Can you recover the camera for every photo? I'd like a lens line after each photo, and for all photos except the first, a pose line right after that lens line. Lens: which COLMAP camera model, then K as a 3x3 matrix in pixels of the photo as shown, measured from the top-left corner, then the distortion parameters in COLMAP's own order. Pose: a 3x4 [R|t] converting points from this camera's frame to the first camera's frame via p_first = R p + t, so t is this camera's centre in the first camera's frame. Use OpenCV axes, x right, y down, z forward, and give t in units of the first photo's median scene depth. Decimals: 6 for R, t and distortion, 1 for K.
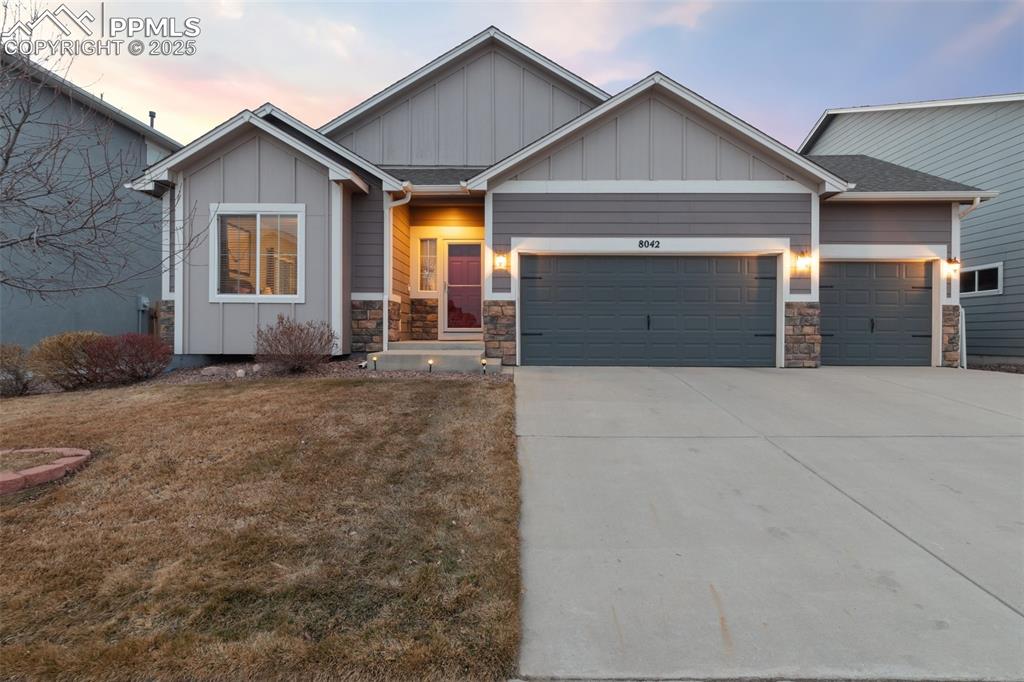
lens RADIAL K [[487.1, 0, 513.0], [0, 487.1, 335.0], [0, 0, 1]] dist [-0.003816, -0.002902]
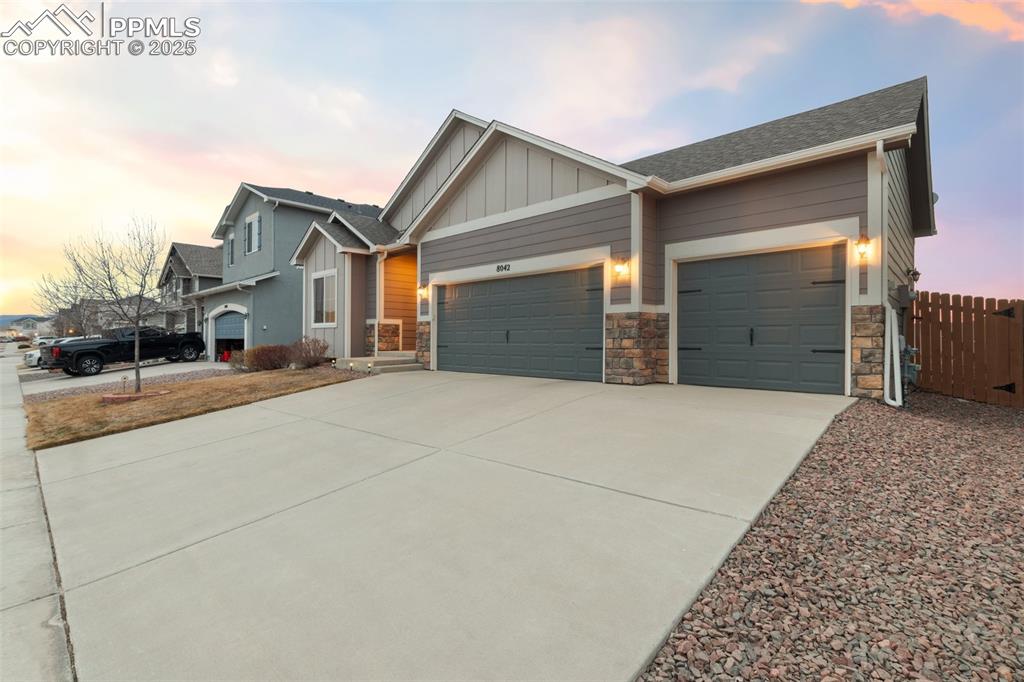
lens RADIAL K [[487.1, 0, 514.4], [0, 487.1, 346.2], [0, 0, 1]] dist [-0.003816, -0.002902]
pose [[0.727231, 0.002550, -0.686388, 1.079932], [-0.007886, 0.999958, -0.004641, 0.001299], [0.686347, 0.008788, 0.727221, 0.191470]]
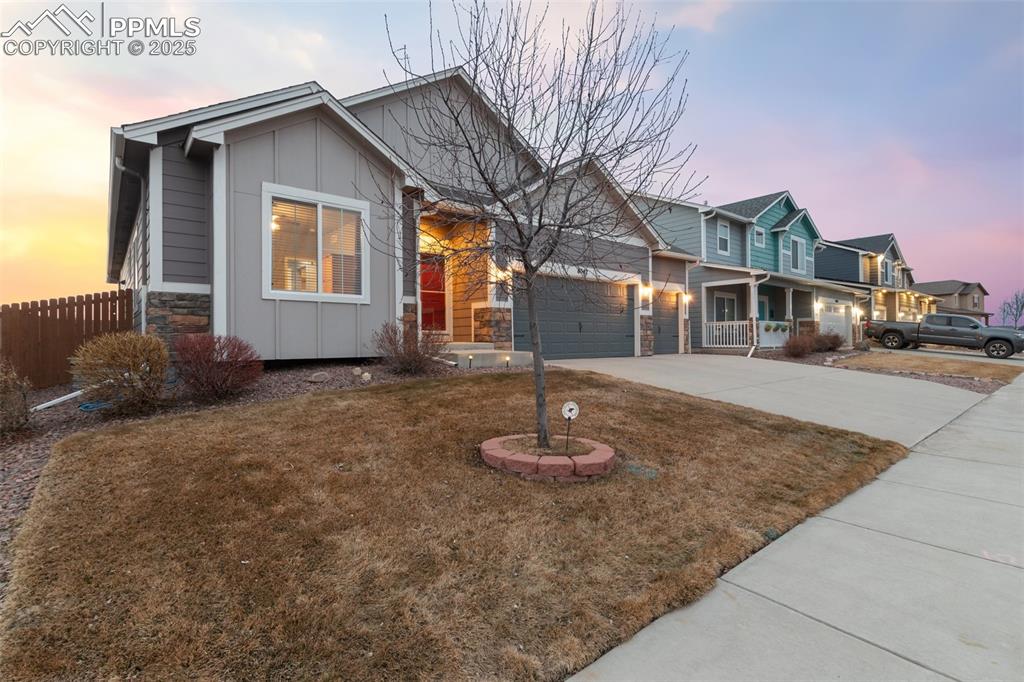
lens RADIAL K [[487.1, 0, 513.4], [0, 487.1, 336.4], [0, 0, 1]] dist [-0.003816, -0.002902]
pose [[0.756823, -0.003160, 0.653612, -0.787241], [0.007383, 0.999966, -0.003713, 0.004400], [-0.653578, 0.007636, 0.756821, 0.071279]]
